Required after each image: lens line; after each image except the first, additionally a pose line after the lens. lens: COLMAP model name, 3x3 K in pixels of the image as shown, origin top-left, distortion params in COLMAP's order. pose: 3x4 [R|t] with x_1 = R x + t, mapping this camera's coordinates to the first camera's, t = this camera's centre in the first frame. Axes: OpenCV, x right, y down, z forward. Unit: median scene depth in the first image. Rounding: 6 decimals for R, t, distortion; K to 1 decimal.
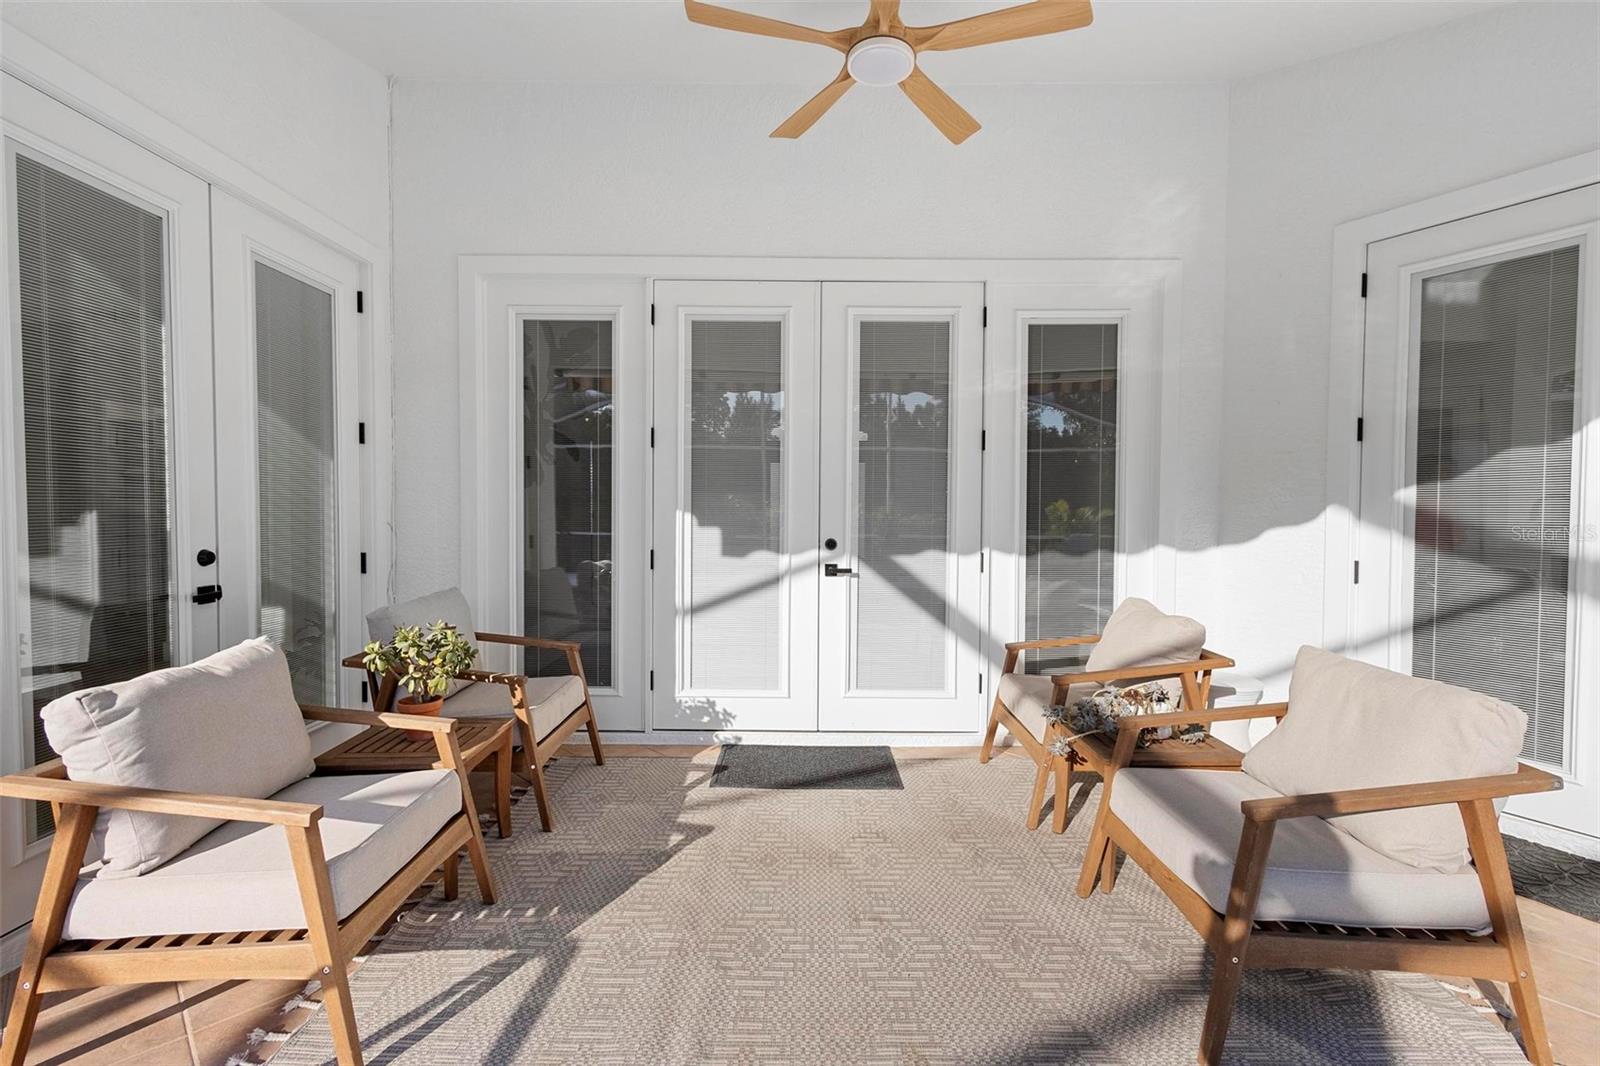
lens RADIAL K [[741.6, 0, 785.6], [0, 741.6, 538.1], [0, 0, 1]] dist [0.003641, 0.000378]
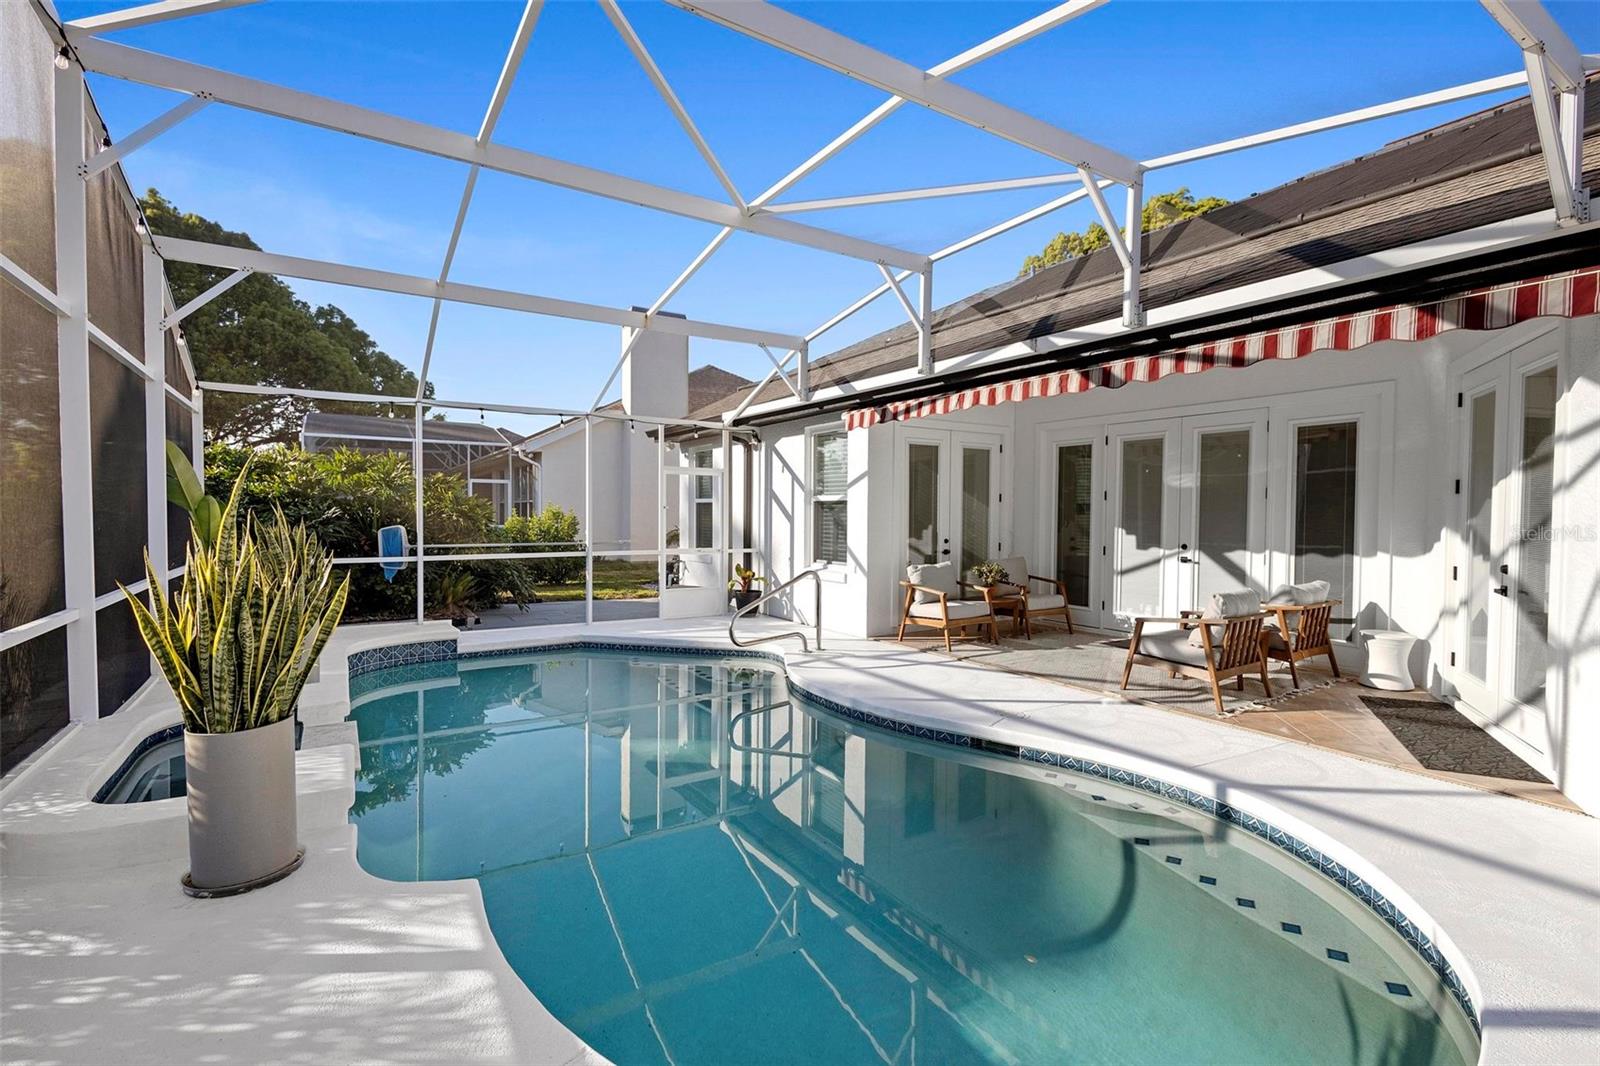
lens RADIAL K [[741.6, 0, 785.6], [0, 741.6, 538.1], [0, 0, 1]] dist [0.003641, 0.000378]
pose [[0.548882, 0.025228, -0.835519, 1.163610], [-0.026906, 0.999560, 0.012506, -0.006267], [0.835467, 0.015616, 0.549319, -1.039256]]
